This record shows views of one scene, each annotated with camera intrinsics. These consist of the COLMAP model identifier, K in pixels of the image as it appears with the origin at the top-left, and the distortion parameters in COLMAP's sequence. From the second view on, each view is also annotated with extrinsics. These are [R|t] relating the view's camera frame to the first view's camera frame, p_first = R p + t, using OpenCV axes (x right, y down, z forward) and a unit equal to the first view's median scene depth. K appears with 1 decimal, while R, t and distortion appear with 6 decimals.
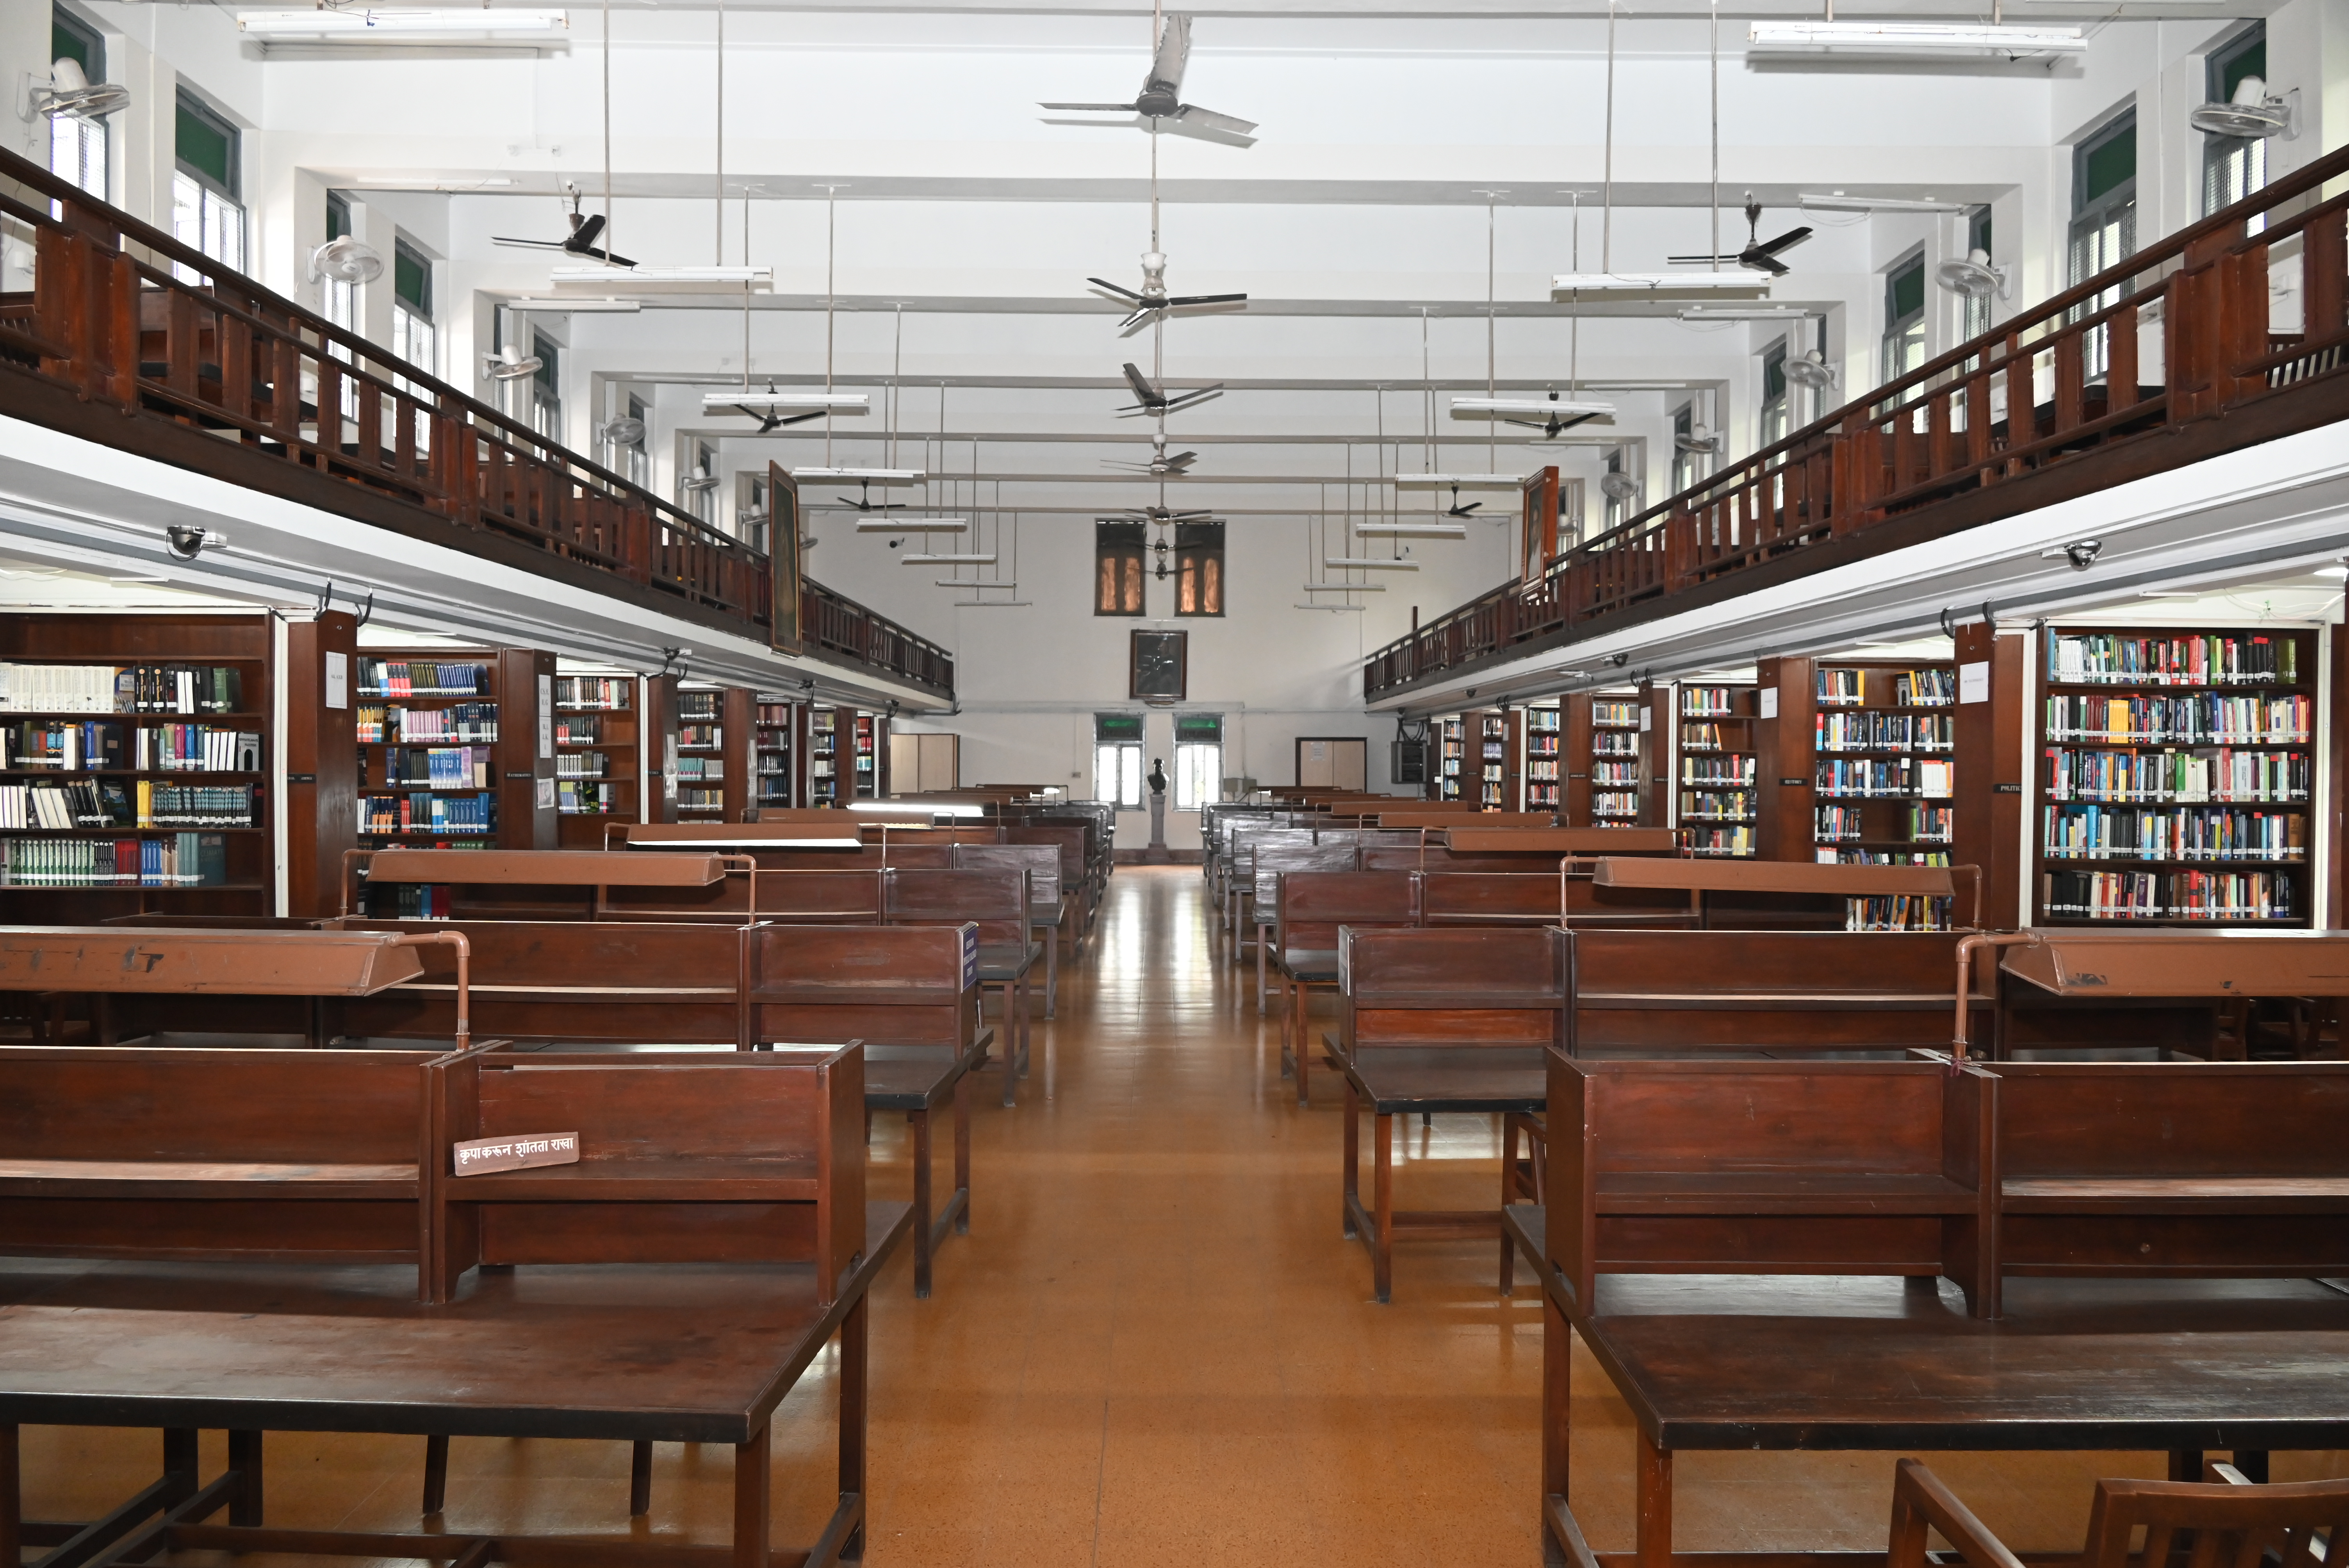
lens RADIAL K [[1546.1, 0, 1174.5], [0, 1546.1, 784.0], [0, 0, 1]] dist [-0.014108, -0.004747]
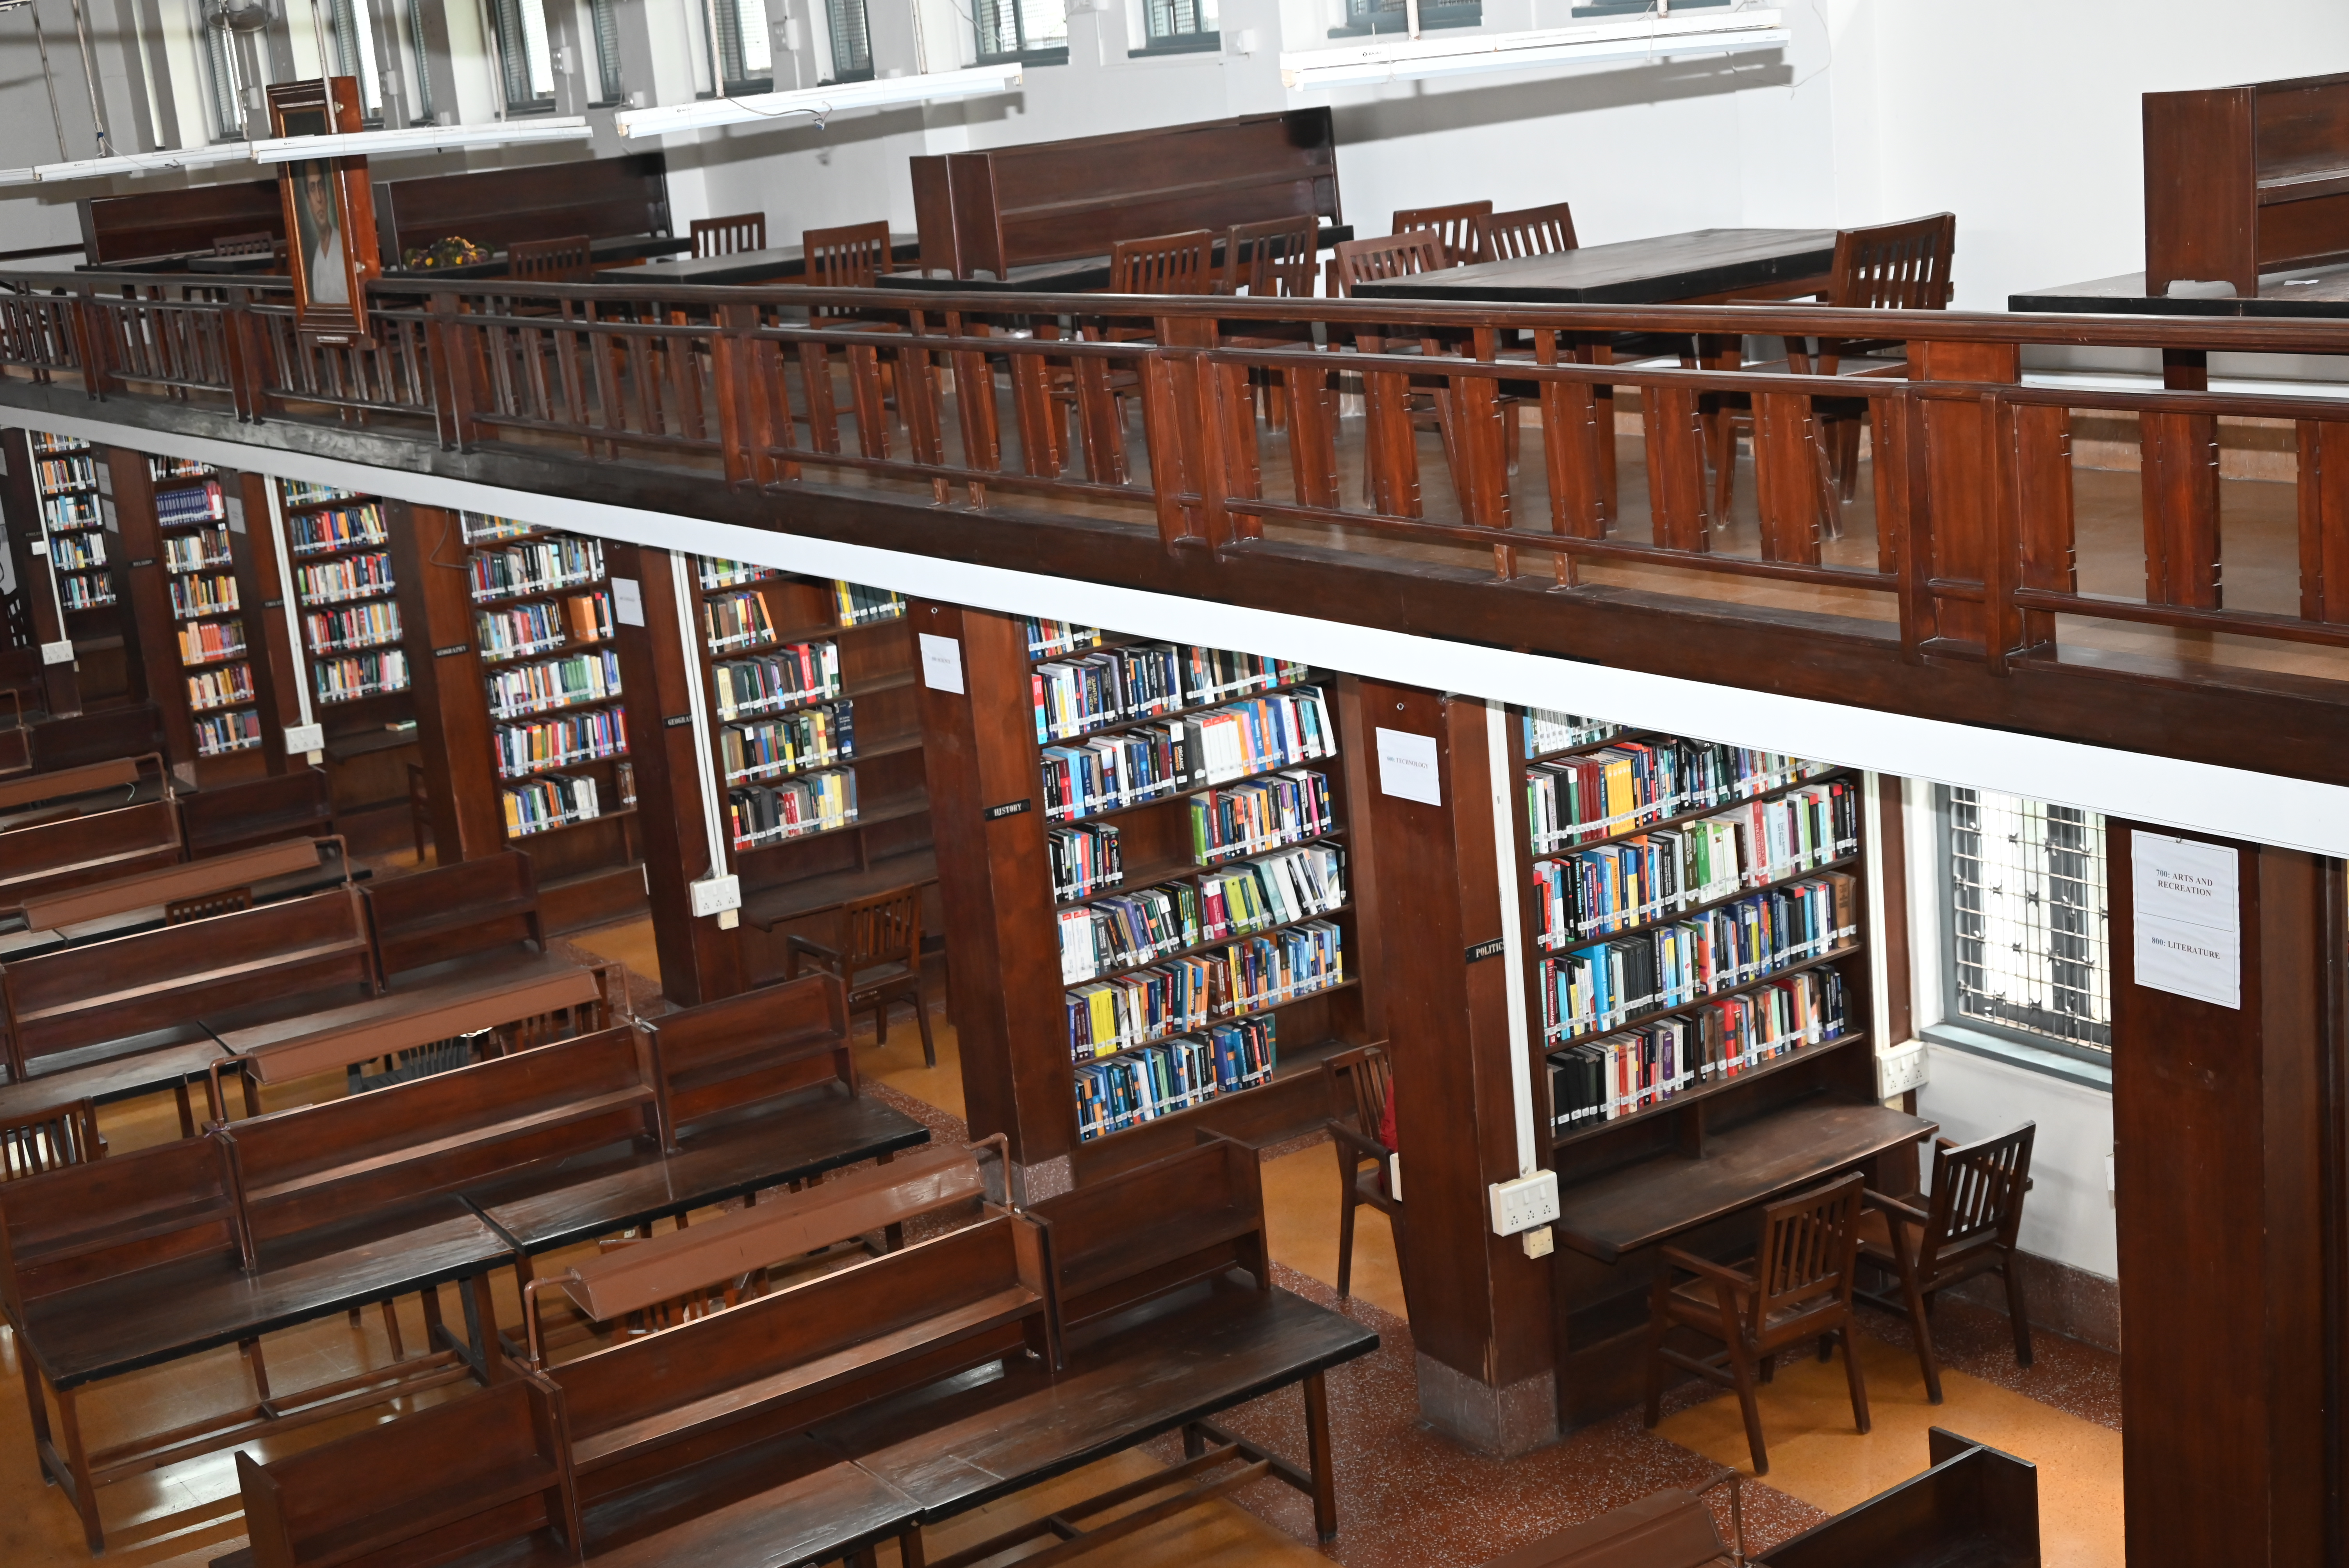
lens RADIAL K [[3076.1, 0, 1174.5], [0, 3076.1, 784.0], [0, 0, 1]] dist [-0.017101, -0.056522]
pose [[0.824021, -0.211653, 0.525541, -0.151091], [0.104466, 0.968455, 0.226233, -0.331631], [-0.556845, -0.131519, 0.820138, 0.121418]]
